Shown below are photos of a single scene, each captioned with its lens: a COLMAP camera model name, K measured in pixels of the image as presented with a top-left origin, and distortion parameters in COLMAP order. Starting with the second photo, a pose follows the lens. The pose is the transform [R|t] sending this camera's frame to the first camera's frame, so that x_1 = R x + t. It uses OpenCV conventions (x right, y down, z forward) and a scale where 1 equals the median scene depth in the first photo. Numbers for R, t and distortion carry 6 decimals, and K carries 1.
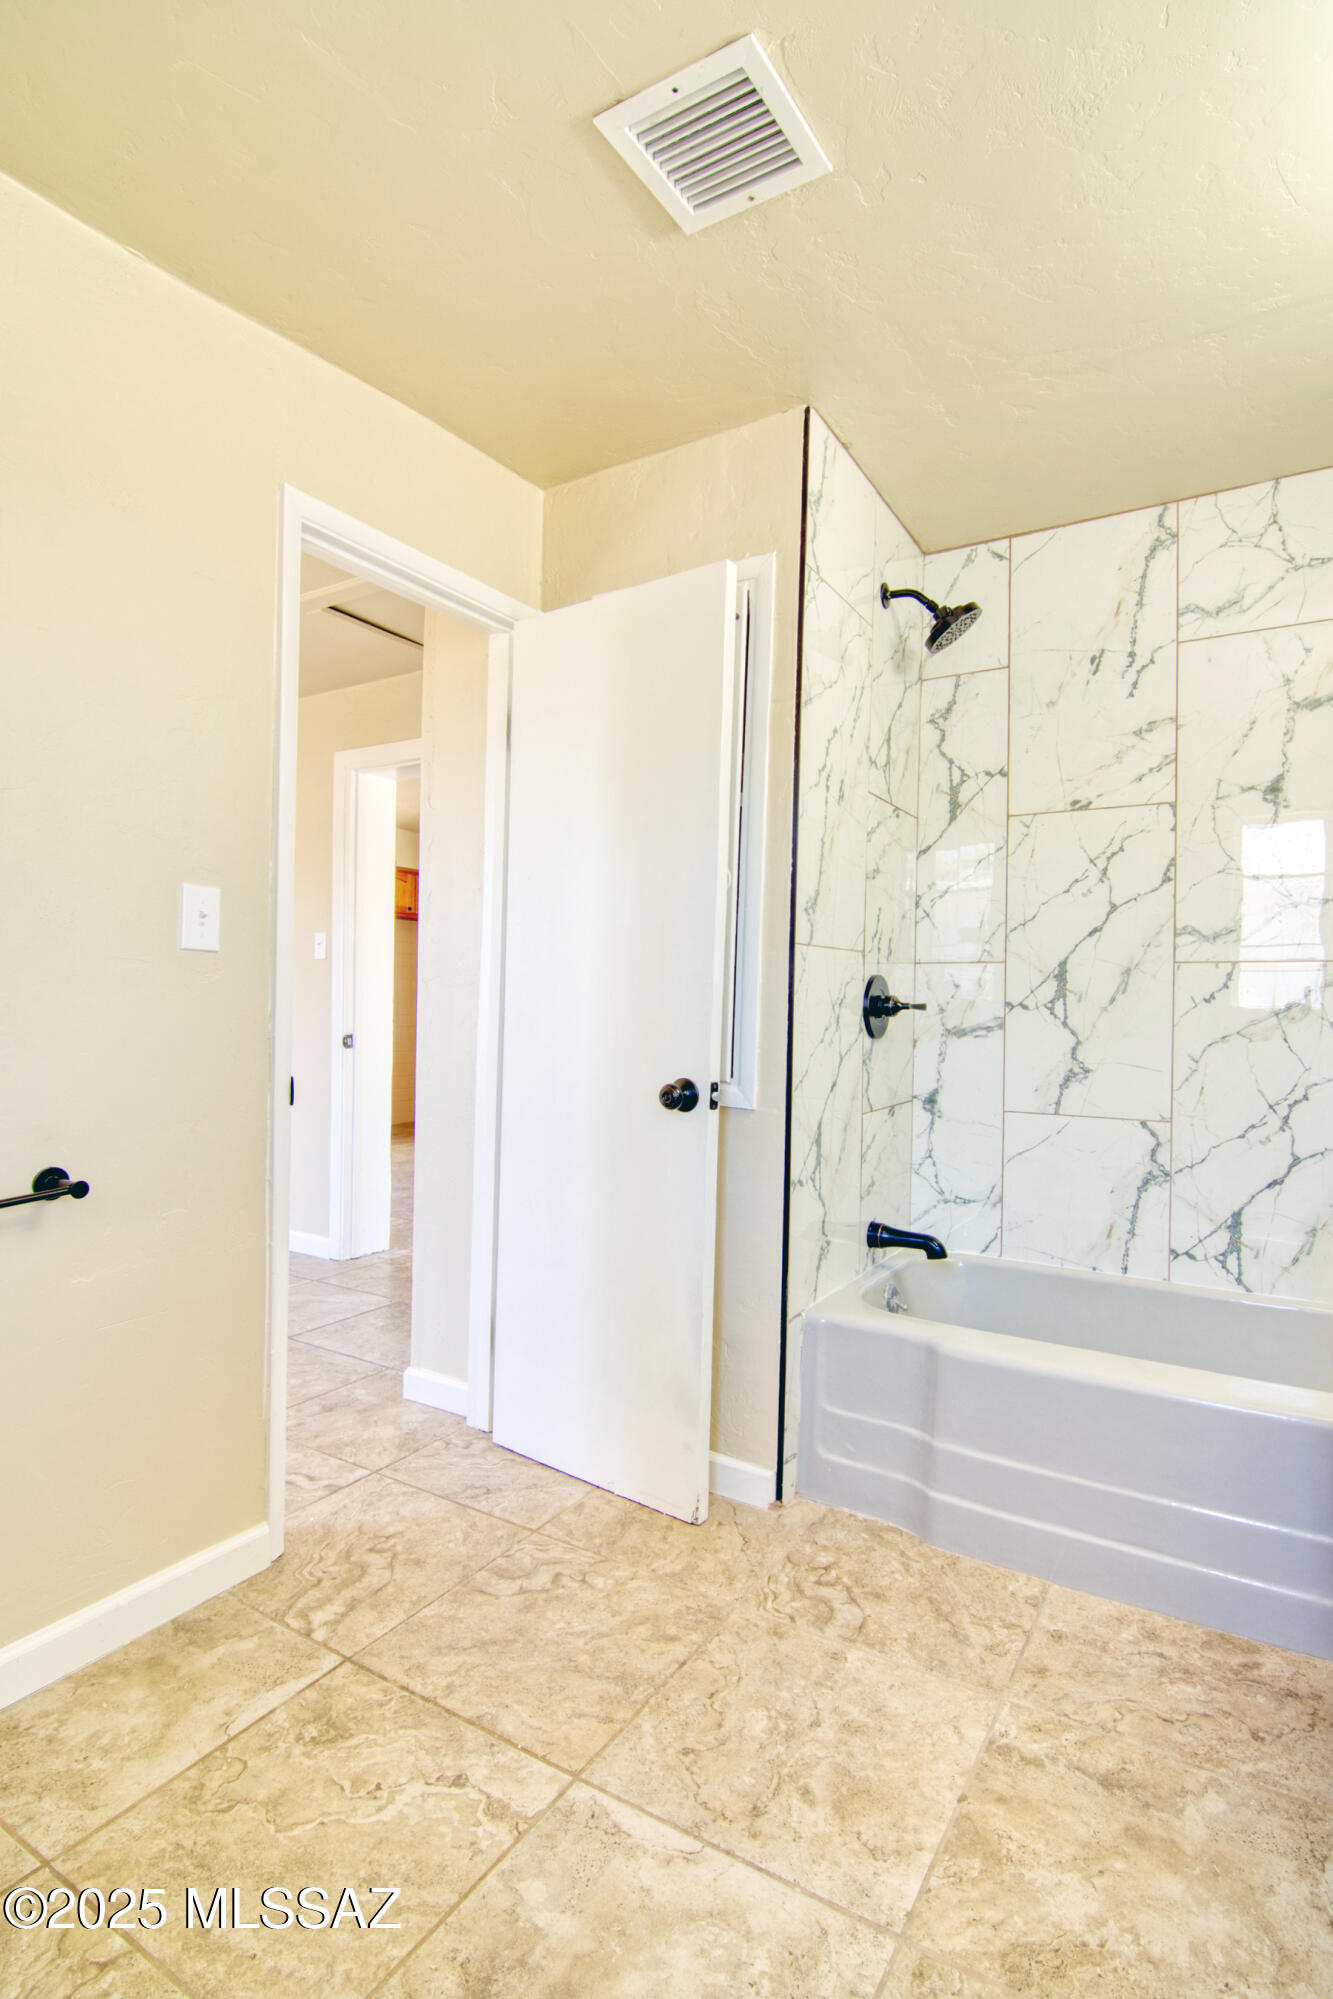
lens RADIAL K [[962.6, 0, 678.1], [0, 962.6, 1007.0], [0, 0, 1]] dist [-0.003608, -0.012738]
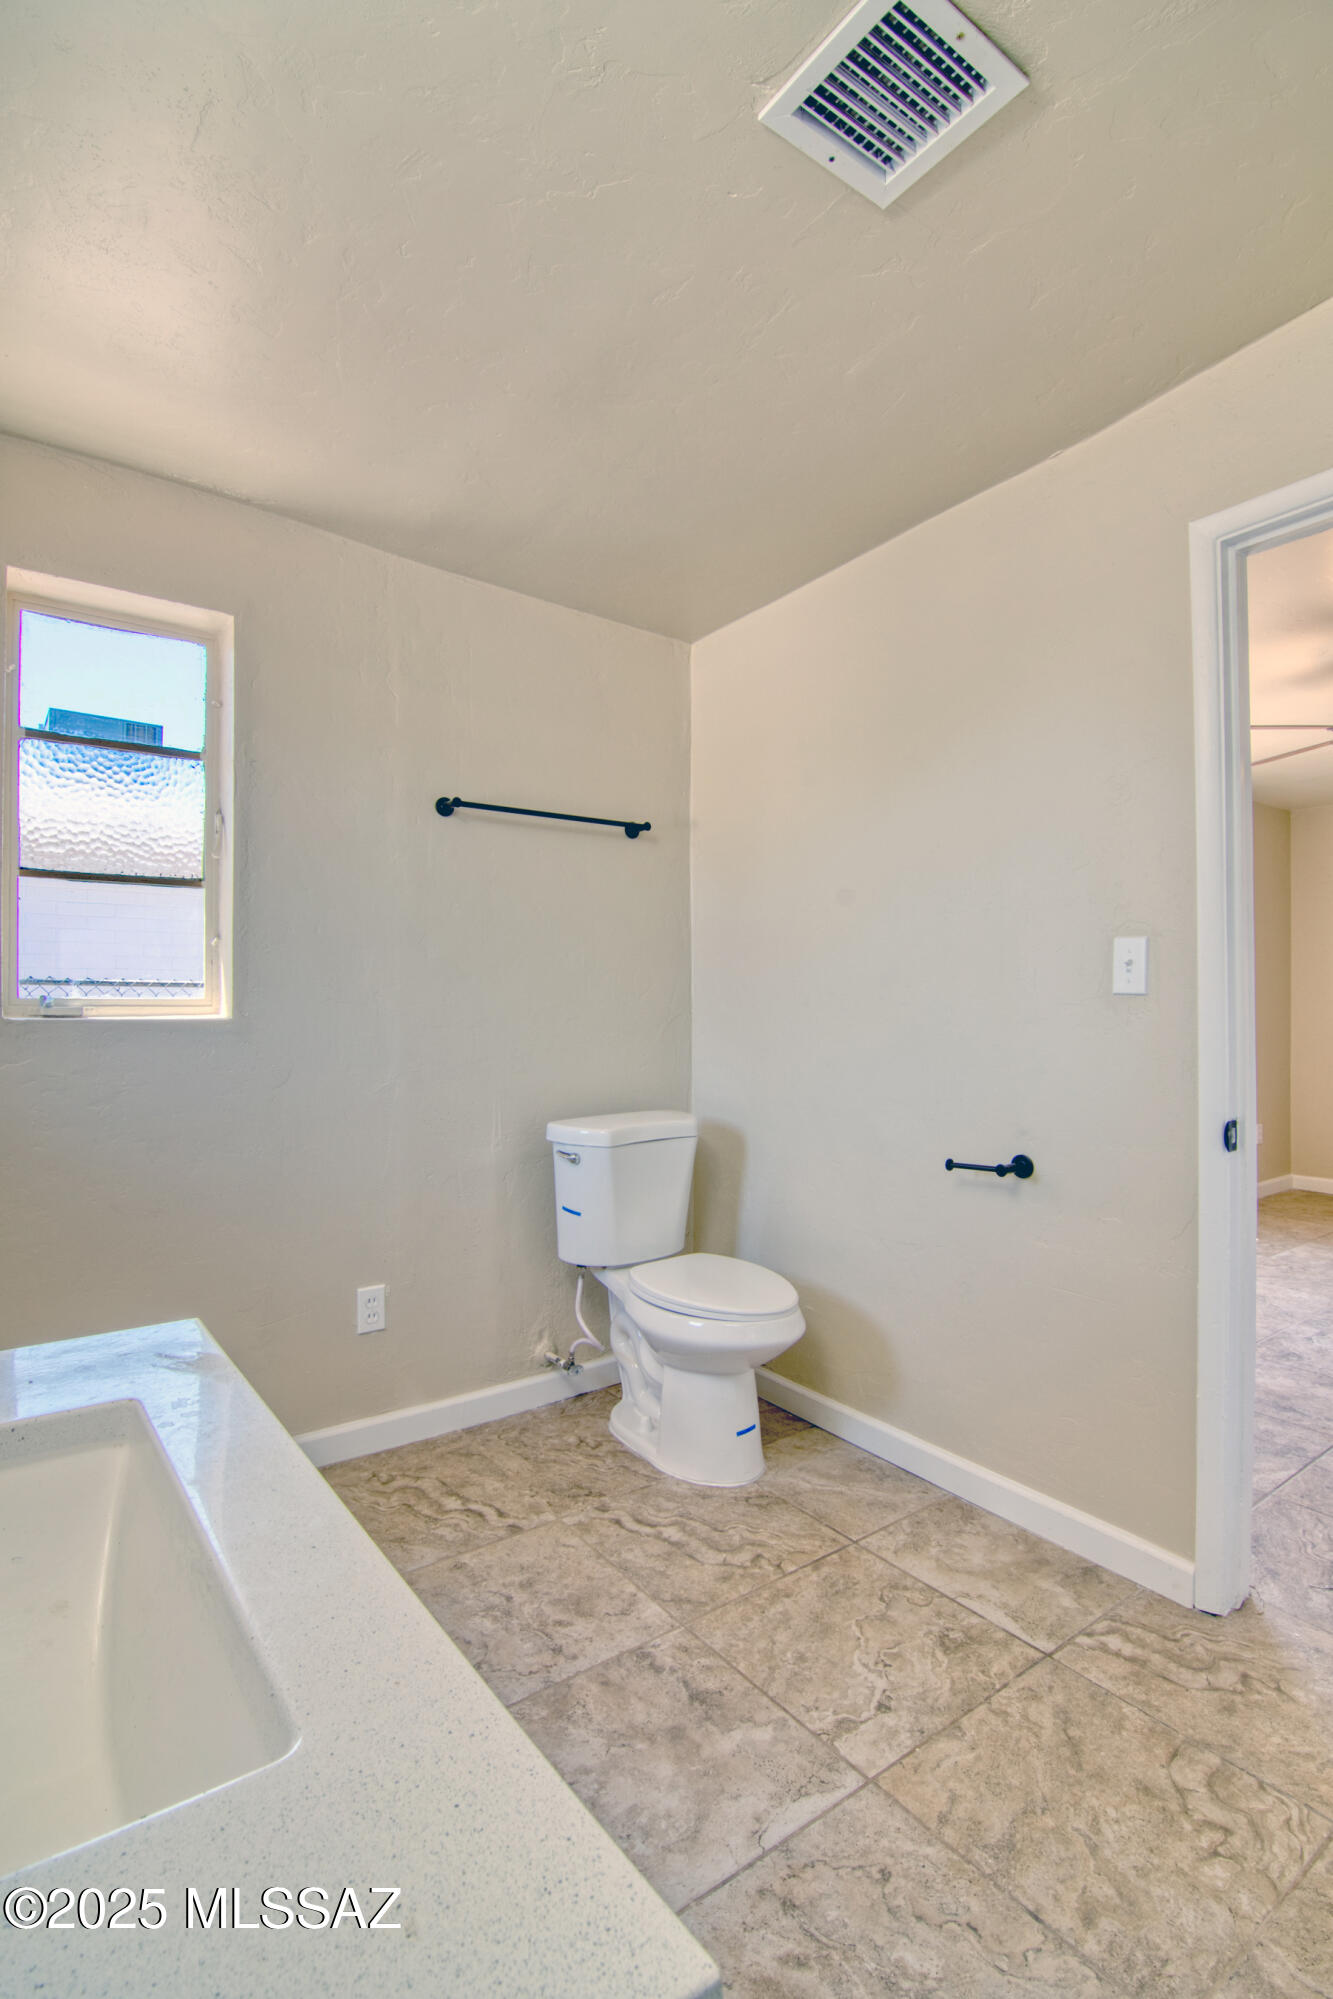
lens RADIAL K [[964.3, 0, 661.5], [0, 964.3, 1003.0], [0, 0, 1]] dist [-0.004491, -0.010552]
pose [[-0.368168, -0.011184, -0.929692, 0.933348], [-0.009613, 0.999920, -0.008222, -0.043154], [0.929709, 0.005910, -0.368246, 1.120308]]
